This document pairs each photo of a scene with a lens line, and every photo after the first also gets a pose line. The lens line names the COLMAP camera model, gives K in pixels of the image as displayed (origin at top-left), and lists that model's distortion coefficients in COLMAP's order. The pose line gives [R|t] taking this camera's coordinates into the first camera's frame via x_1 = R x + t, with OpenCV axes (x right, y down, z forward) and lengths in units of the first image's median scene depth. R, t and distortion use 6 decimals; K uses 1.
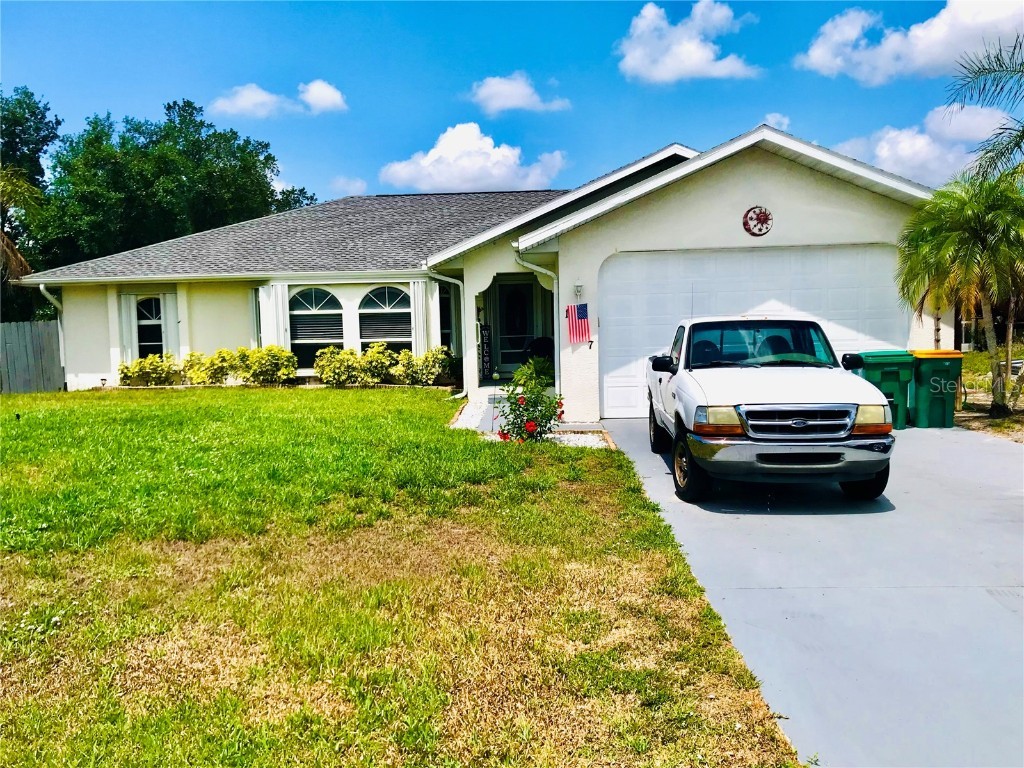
lens RADIAL K [[808.1, 0, 509.1], [0, 808.1, 397.8], [0, 0, 1]] dist [0.055972, -0.053050]
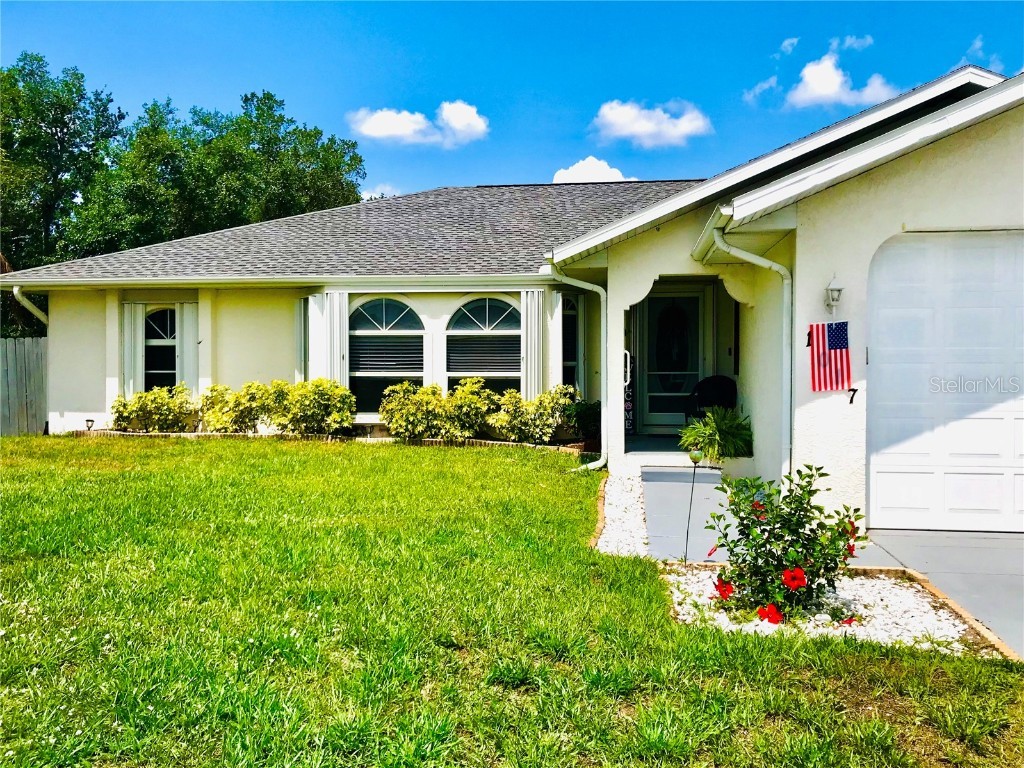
lens RADIAL K [[808.1, 0, 531.5], [0, 808.1, 382.1], [0, 0, 1]] dist [0.055972, -0.053050]
pose [[0.995893, 0.025971, -0.086734, -0.051580], [-0.030928, 0.997935, -0.056302, -0.027745], [0.085093, 0.058753, 0.994639, 0.318943]]
